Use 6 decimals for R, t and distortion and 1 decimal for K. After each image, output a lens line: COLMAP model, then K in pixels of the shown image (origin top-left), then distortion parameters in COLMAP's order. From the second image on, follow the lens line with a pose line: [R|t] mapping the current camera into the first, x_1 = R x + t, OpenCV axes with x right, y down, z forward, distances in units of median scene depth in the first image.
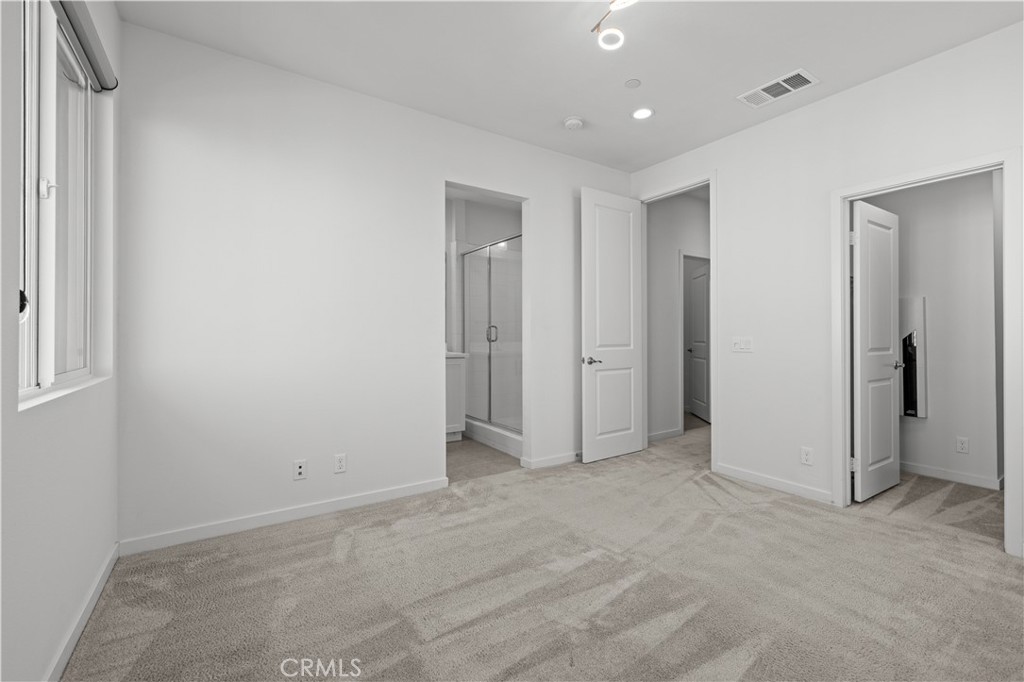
lens RADIAL K [[433.4, 0, 509.9], [0, 433.4, 332.7], [0, 0, 1]] dist [0.010104, -0.000750]
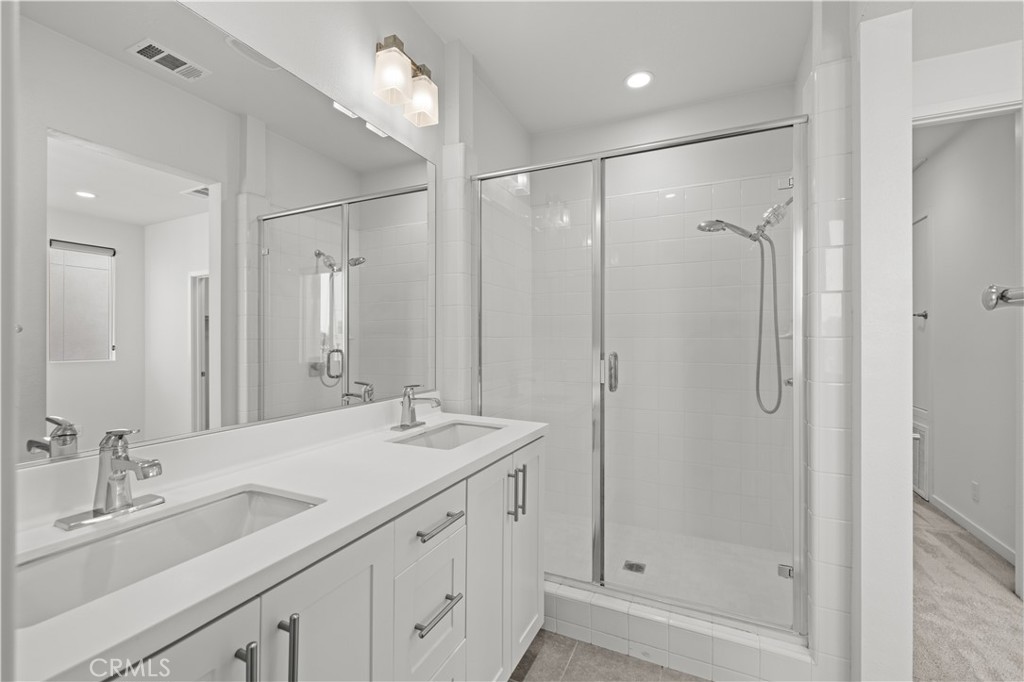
lens RADIAL K [[433.4, 0, 512.1], [0, 433.4, 341.1], [0, 0, 1]] dist [0.010104, -0.000750]
pose [[0.850219, 0.001911, 0.526426, -0.476406], [-0.006527, 0.999955, 0.006912, -0.038215], [-0.526389, -0.009313, 0.850193, 0.979048]]
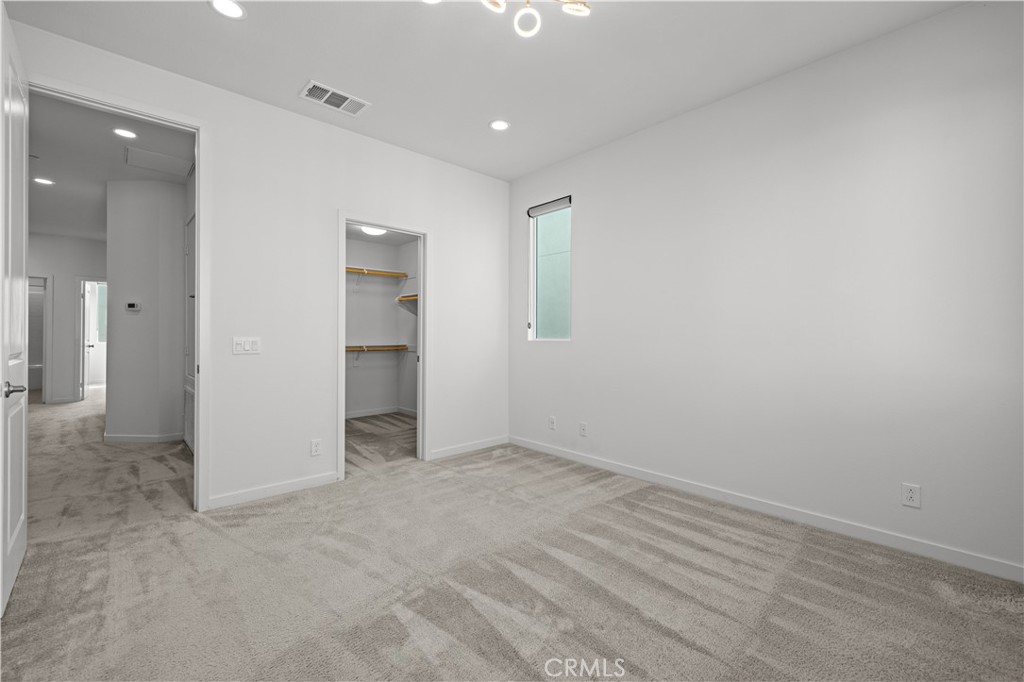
lens RADIAL K [[433.4, 0, 518.6], [0, 433.4, 336.3], [0, 0, 1]] dist [0.010104, -0.000750]
pose [[-0.162474, -0.001983, 0.986711, -0.426542], [-0.008628, 0.999963, 0.000589, 0.004324], [-0.986675, -0.008418, -0.162485, 0.640921]]
